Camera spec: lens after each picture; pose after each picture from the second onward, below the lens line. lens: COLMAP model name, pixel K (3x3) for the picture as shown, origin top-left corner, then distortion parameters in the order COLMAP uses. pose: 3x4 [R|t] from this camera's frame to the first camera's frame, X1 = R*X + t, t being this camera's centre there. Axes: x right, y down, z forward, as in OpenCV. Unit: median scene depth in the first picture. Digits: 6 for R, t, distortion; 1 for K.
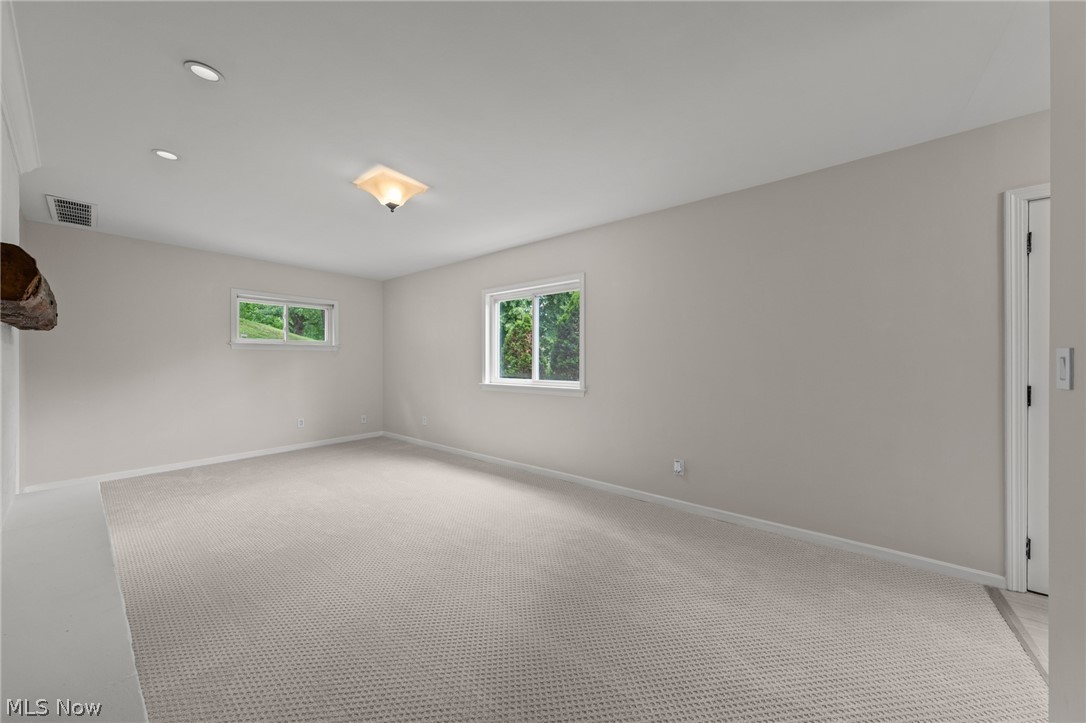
lens RADIAL K [[368.1, 0, 541.5], [0, 368.1, 360.9], [0, 0, 1]] dist [0.001013, 0.000082]
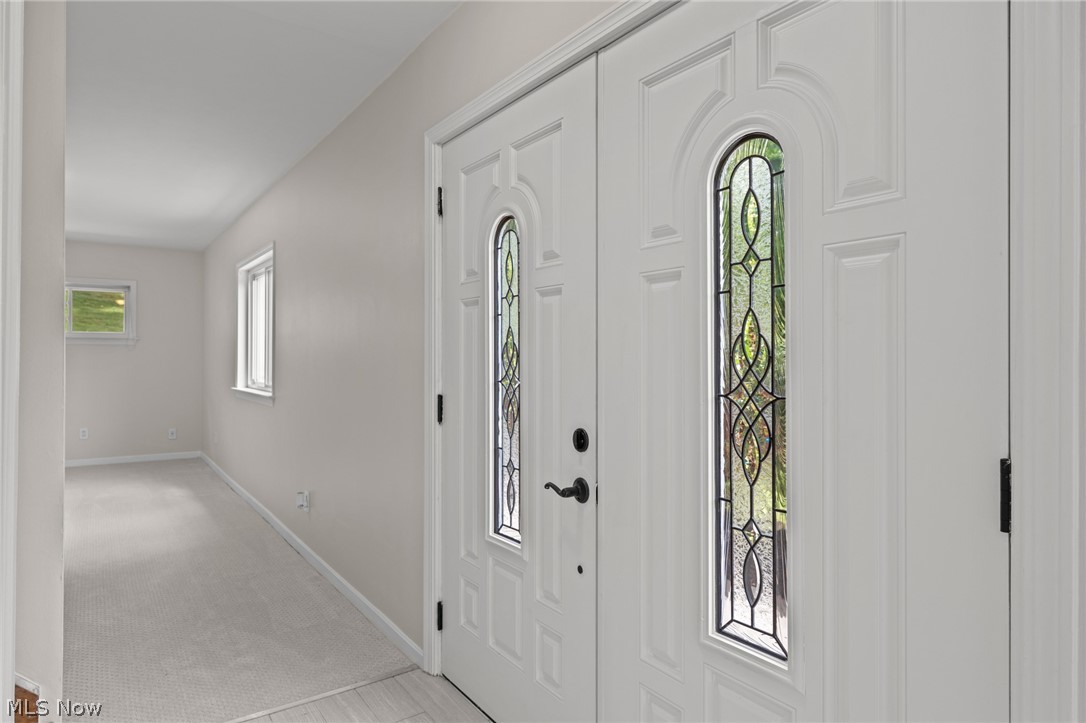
lens RADIAL K [[630.2, 0, 539.4], [0, 630.2, 355.9], [0, 0, 1]] dist [0.005243, -0.002780]
pose [[0.962261, 0.004189, -0.272095, 0.739632], [-0.004732, 0.999988, -0.001339, -0.006217], [0.272086, 0.002576, 0.962270, -0.072208]]
